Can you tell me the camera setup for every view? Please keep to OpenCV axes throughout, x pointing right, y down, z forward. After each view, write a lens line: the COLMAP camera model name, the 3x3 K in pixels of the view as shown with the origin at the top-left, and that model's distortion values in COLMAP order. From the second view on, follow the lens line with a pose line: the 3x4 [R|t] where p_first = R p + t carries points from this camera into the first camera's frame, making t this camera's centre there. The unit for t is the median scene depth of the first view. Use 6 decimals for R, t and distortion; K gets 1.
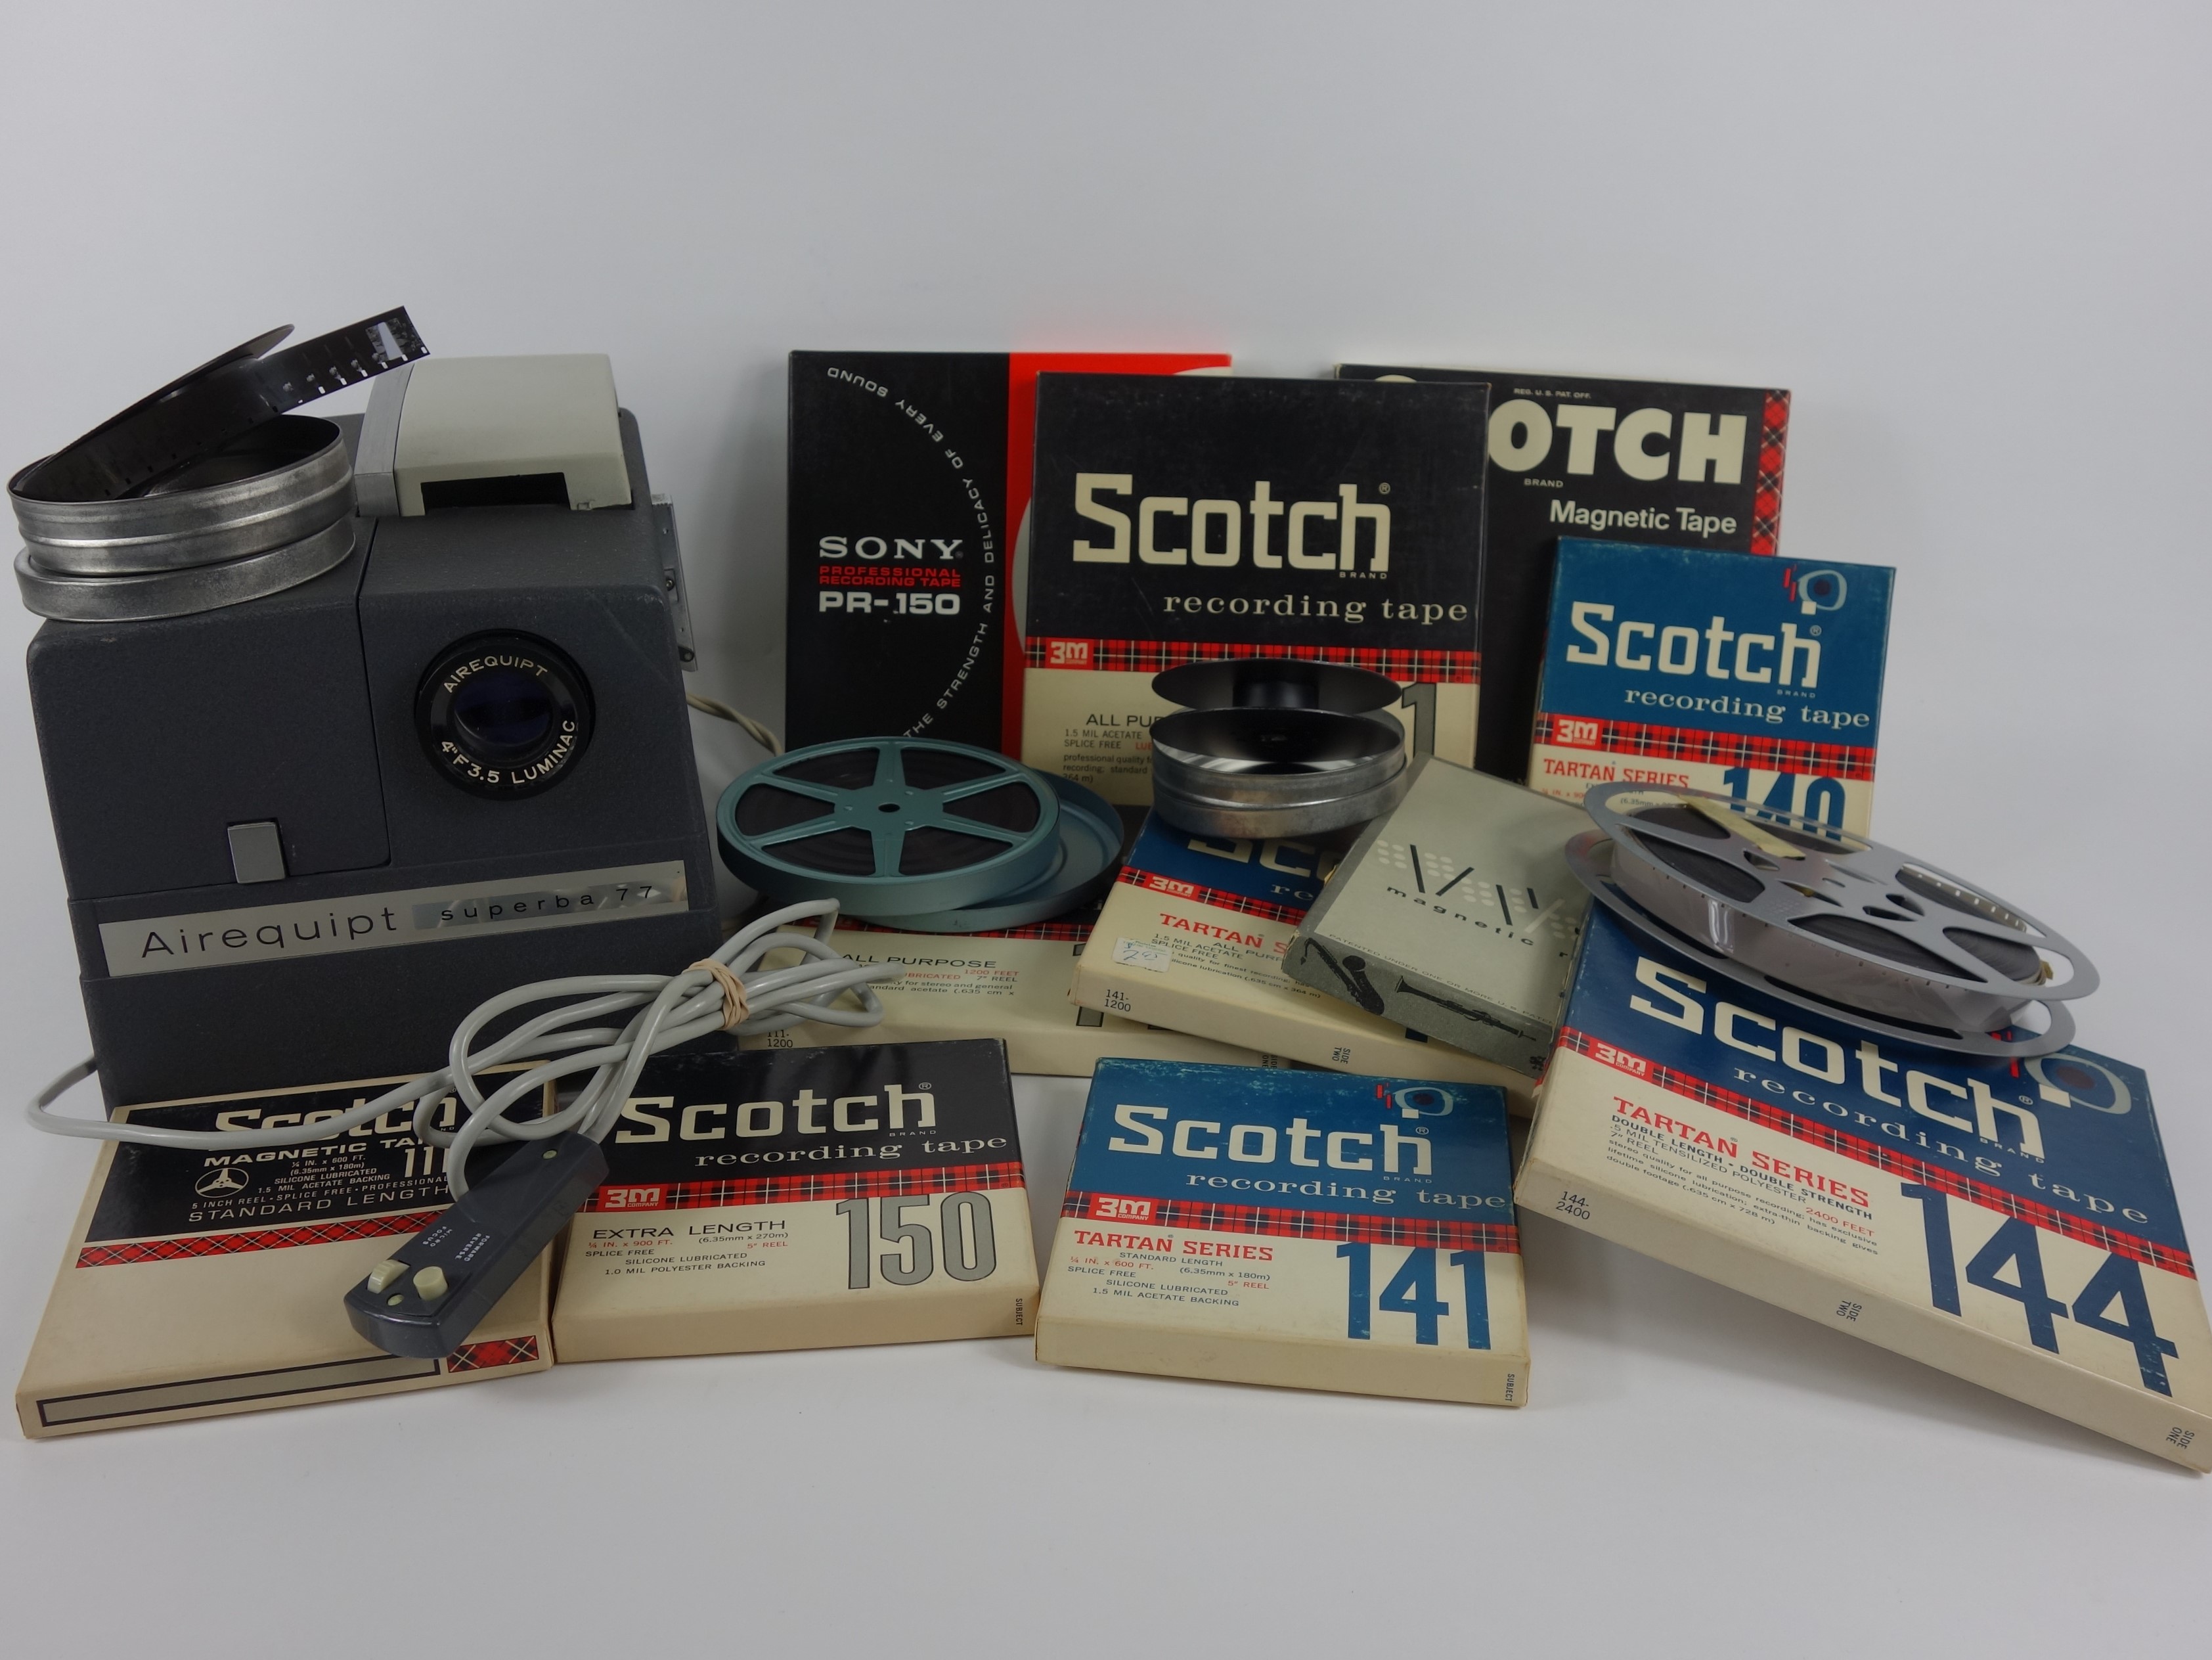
lens RADIAL K [[2127.9, 0, 1110.1], [0, 2127.9, 838.1], [0, 0, 1]] dist [0.009816, 0.000000]
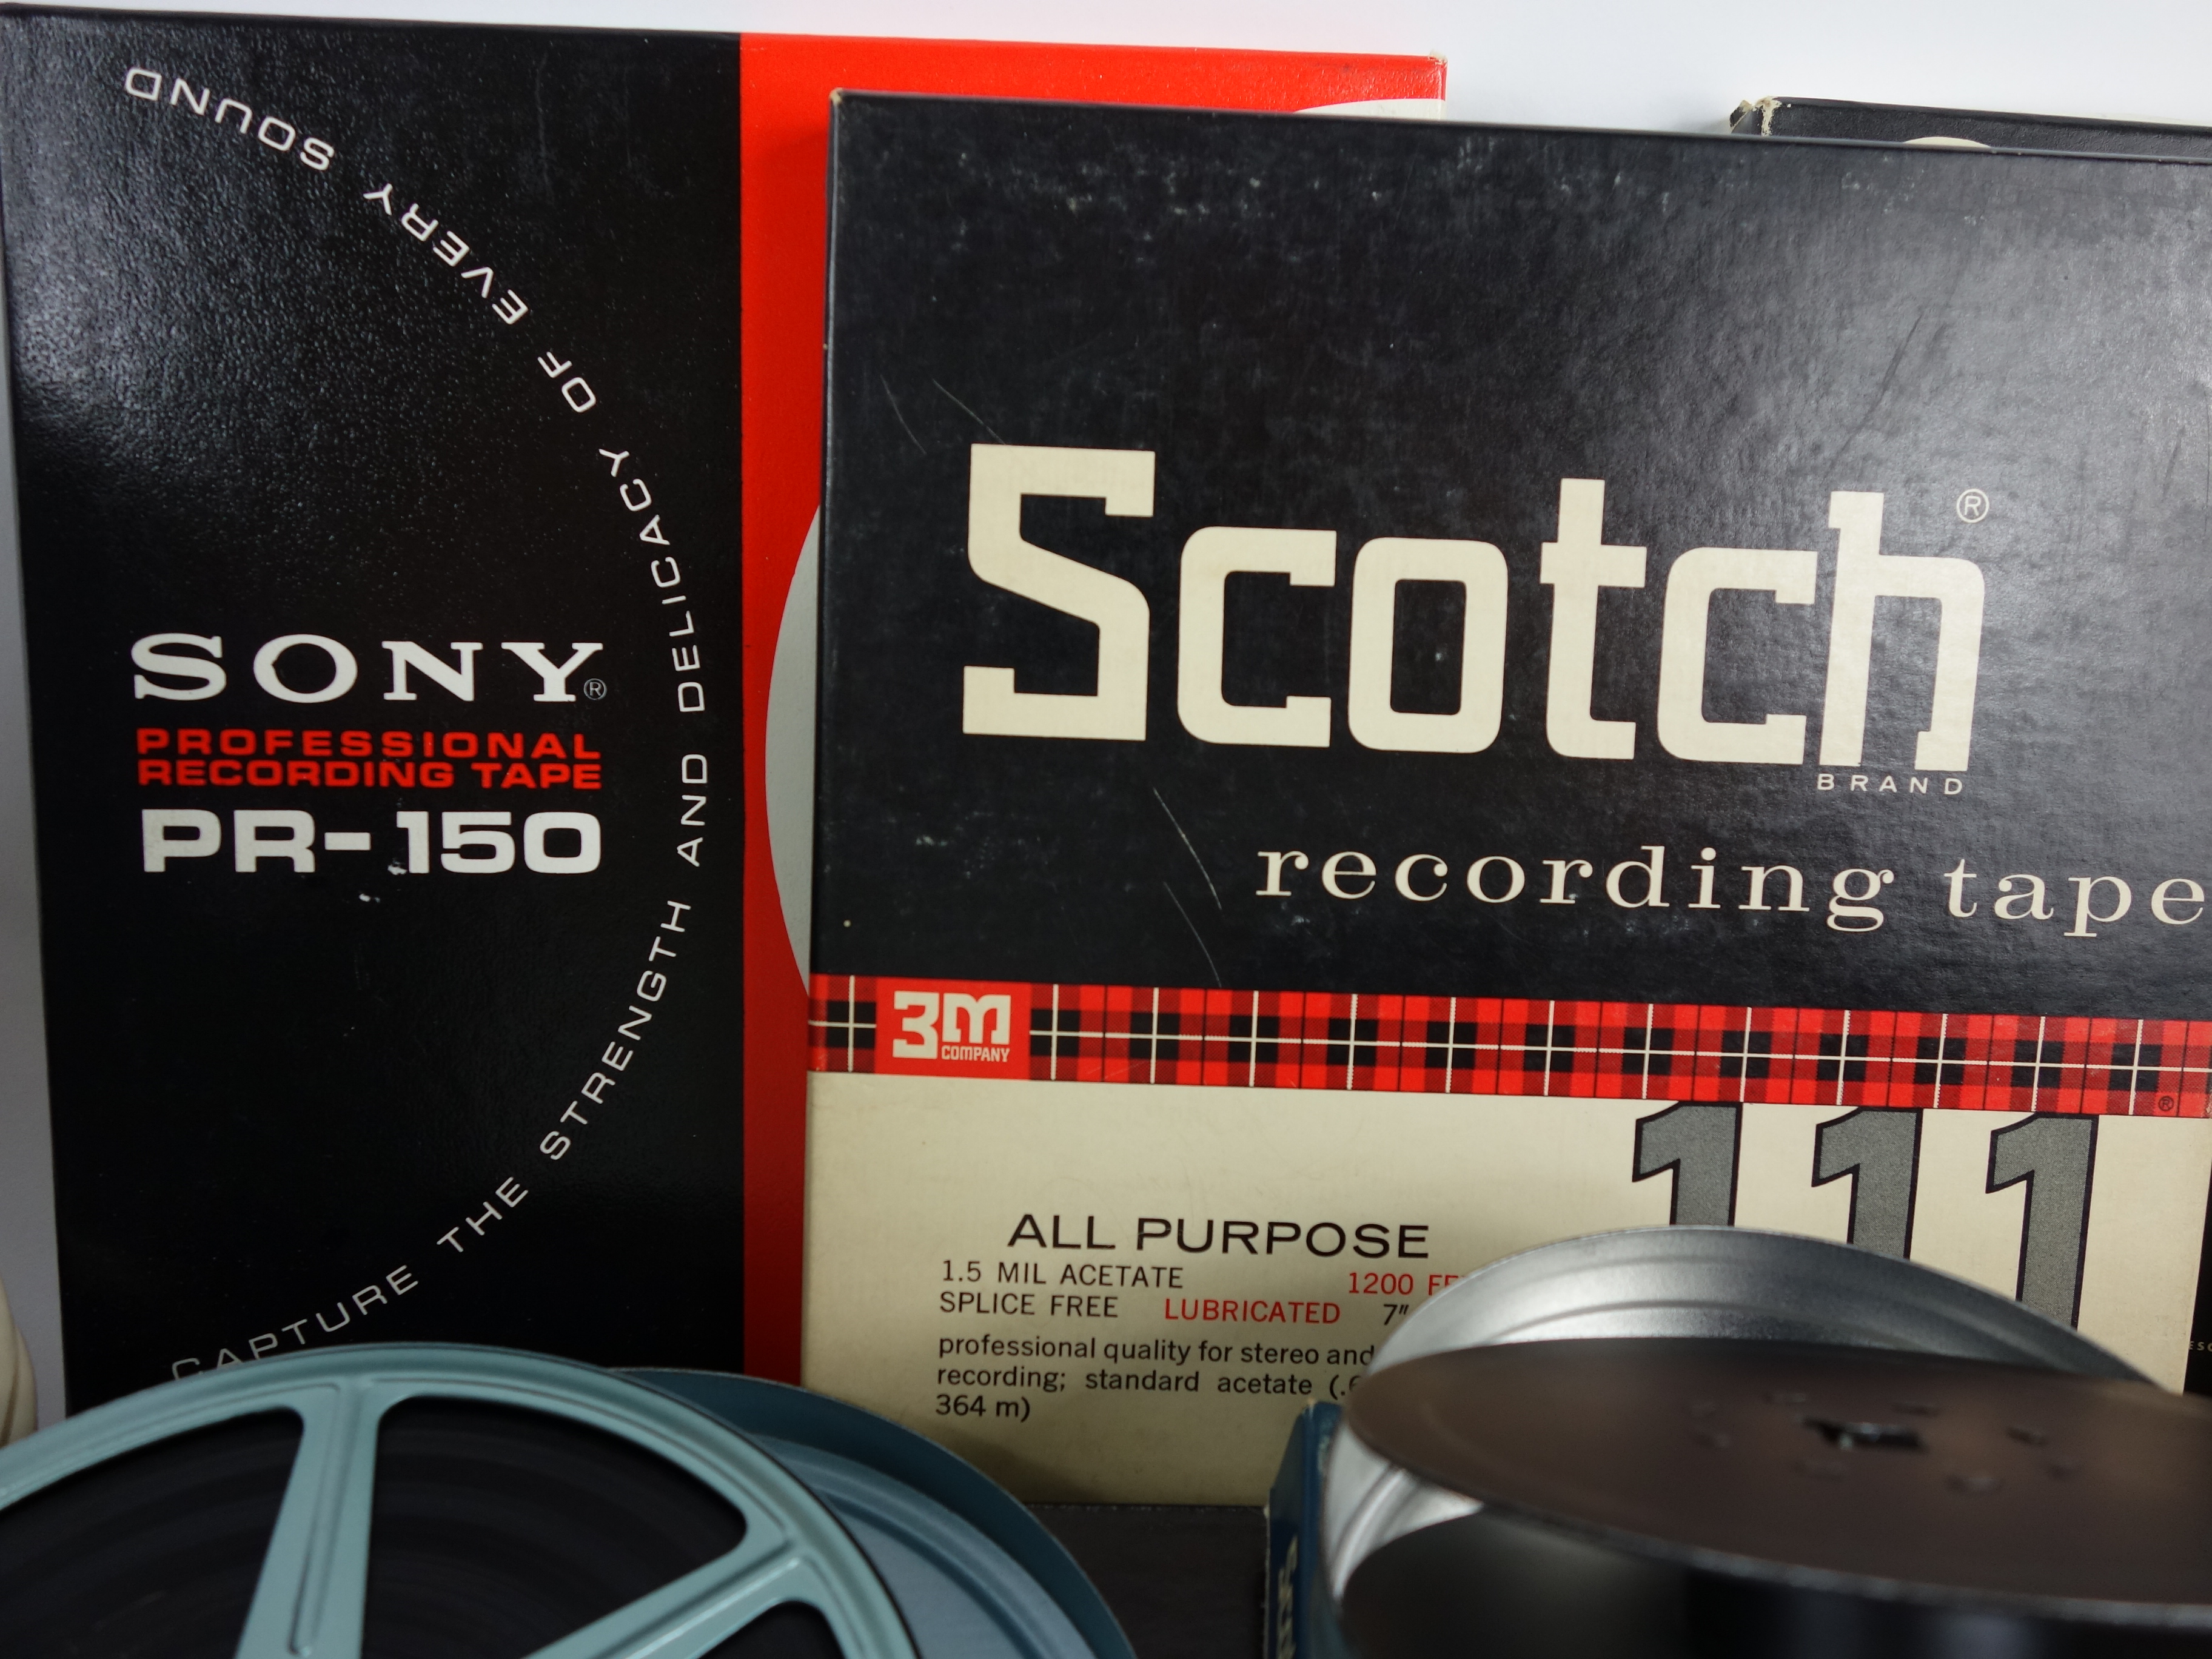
lens RADIAL K [[1927.3, 0, 1107.3], [0, 1927.3, 833.6], [0, 0, 1]] dist [0.018023, -0.019028]
pose [[0.994513, -0.013923, 0.103679, -0.026505], [0.003592, 0.995064, 0.099173, -0.148768], [-0.104548, -0.098257, 0.989654, 0.749070]]
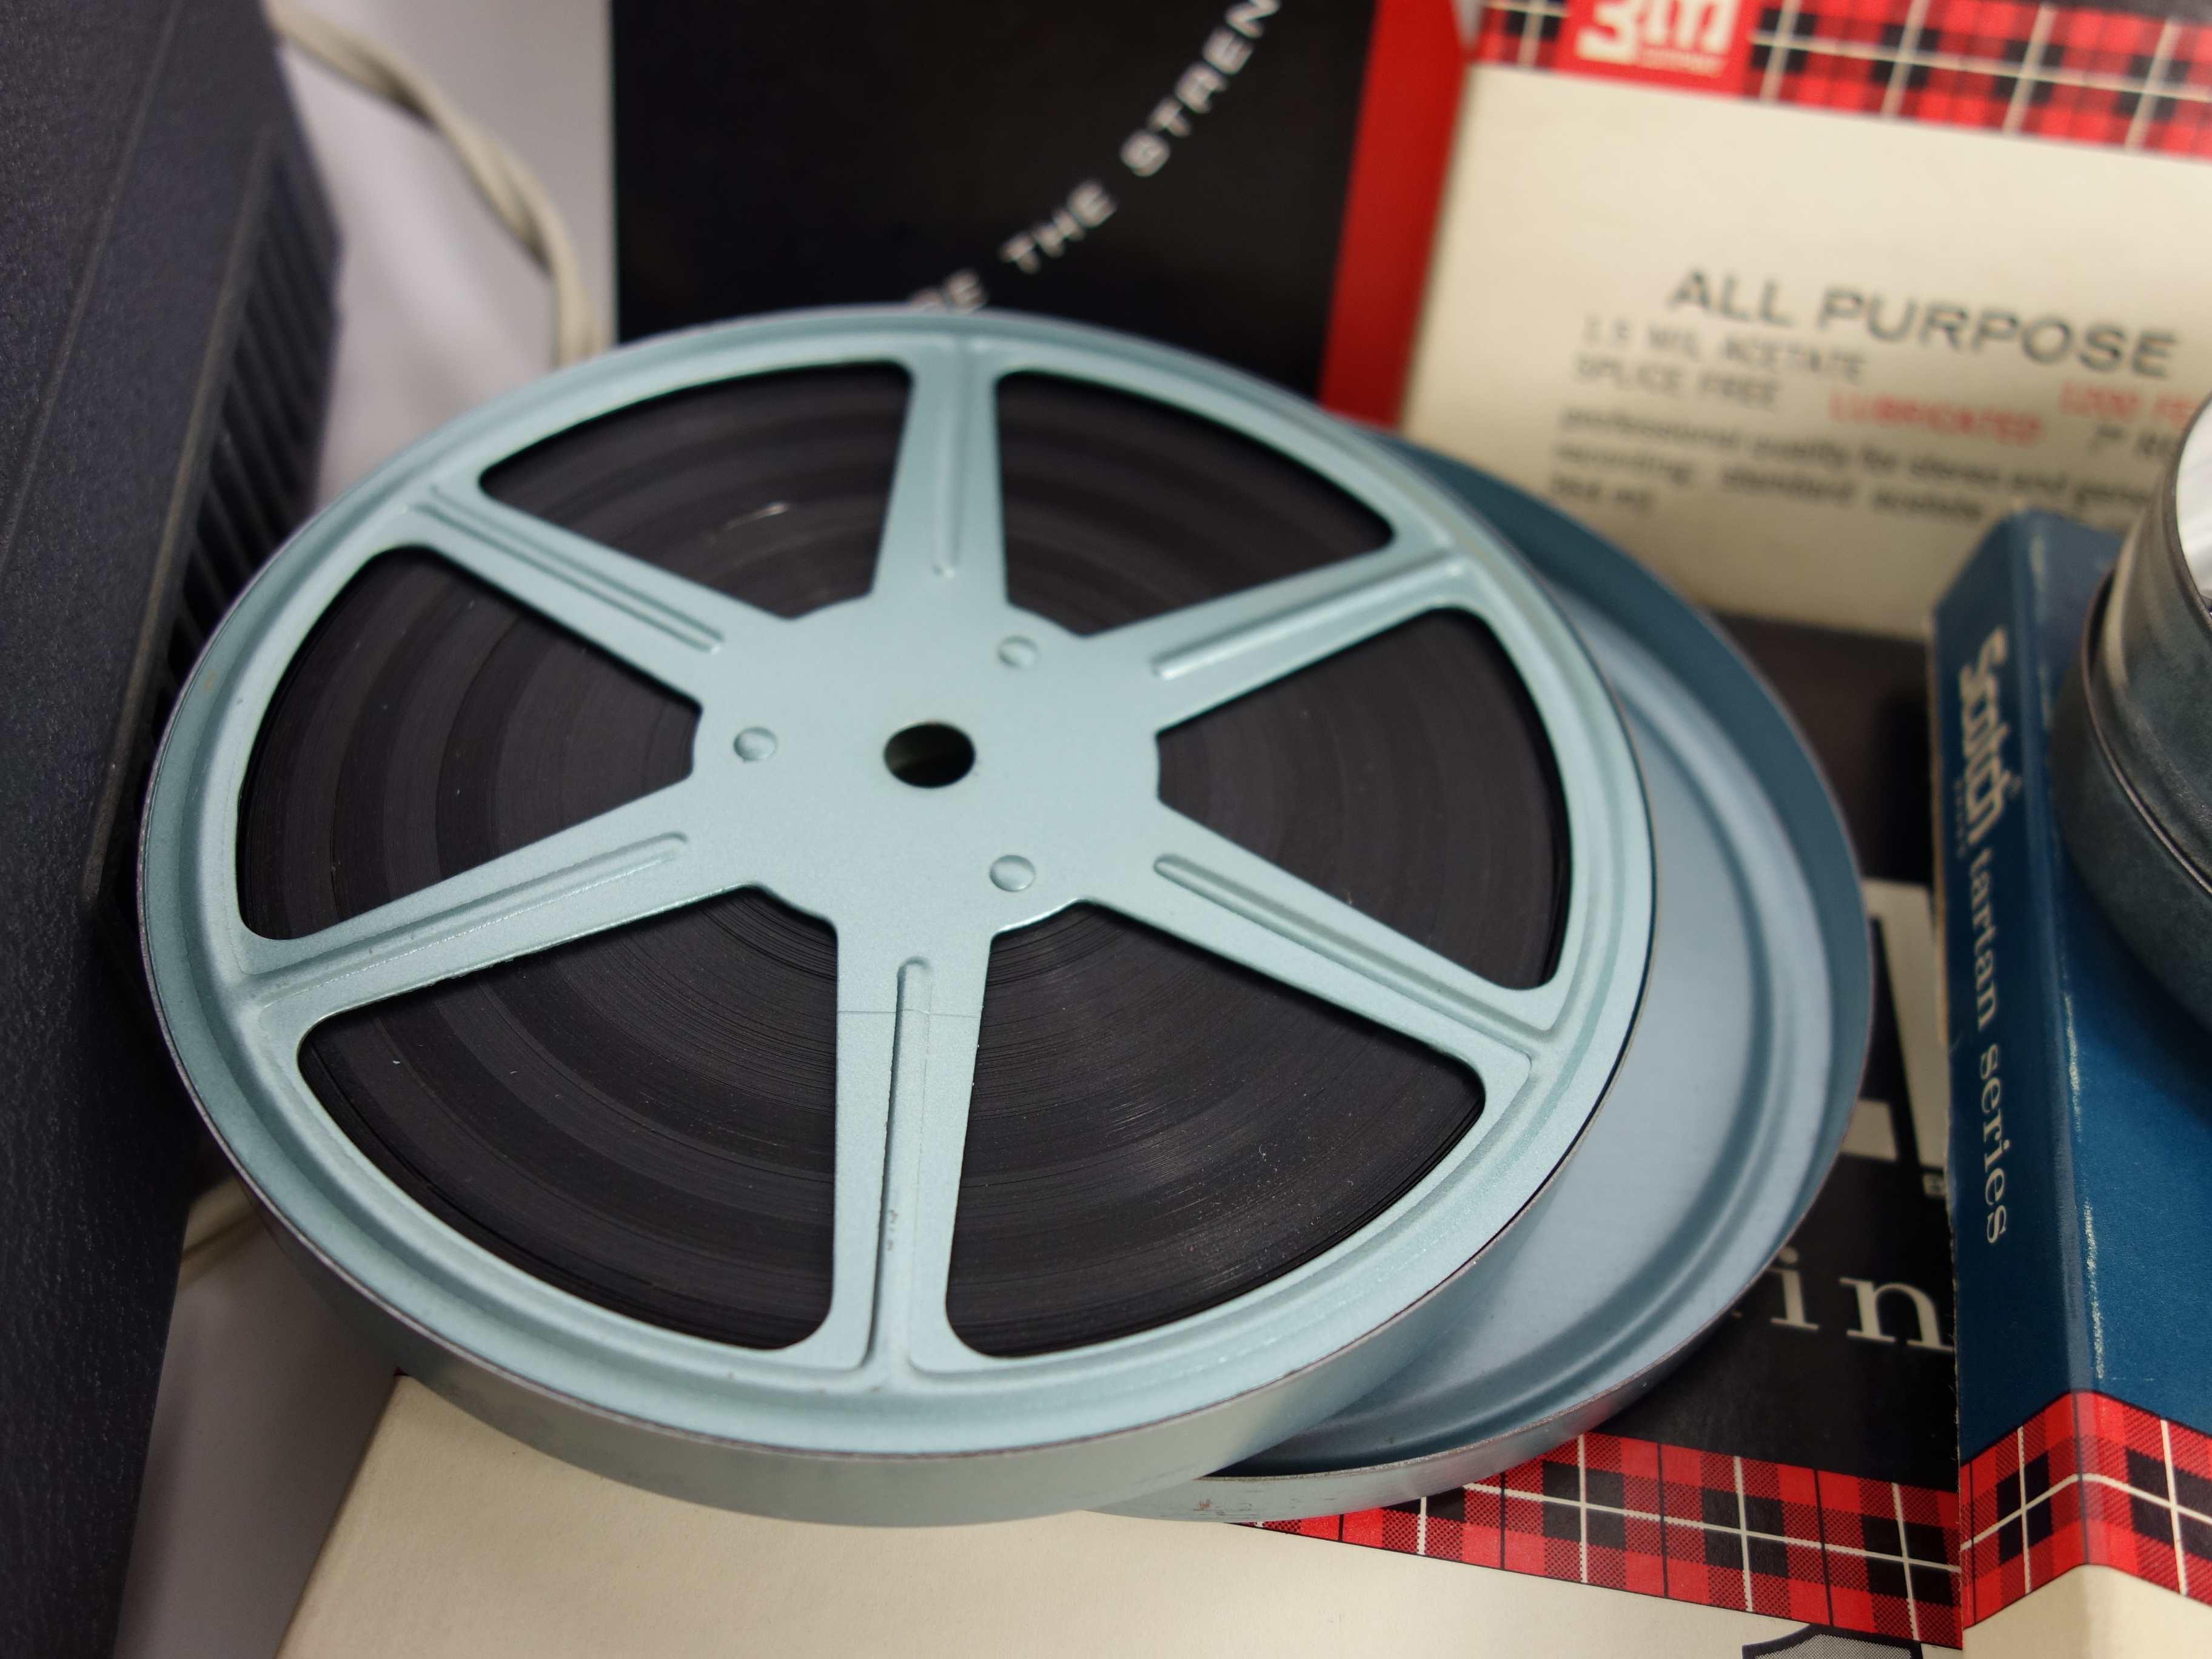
lens RADIAL K [[1927.3, 0, 1101.6], [0, 1927.3, 844.0], [0, 0, 1]] dist [0.018023, -0.019028]
pose [[0.995724, 0.091842, -0.009930, -0.078441], [-0.079994, 0.911009, 0.404553, -0.088783], [0.046202, -0.402029, 0.914461, 0.769820]]
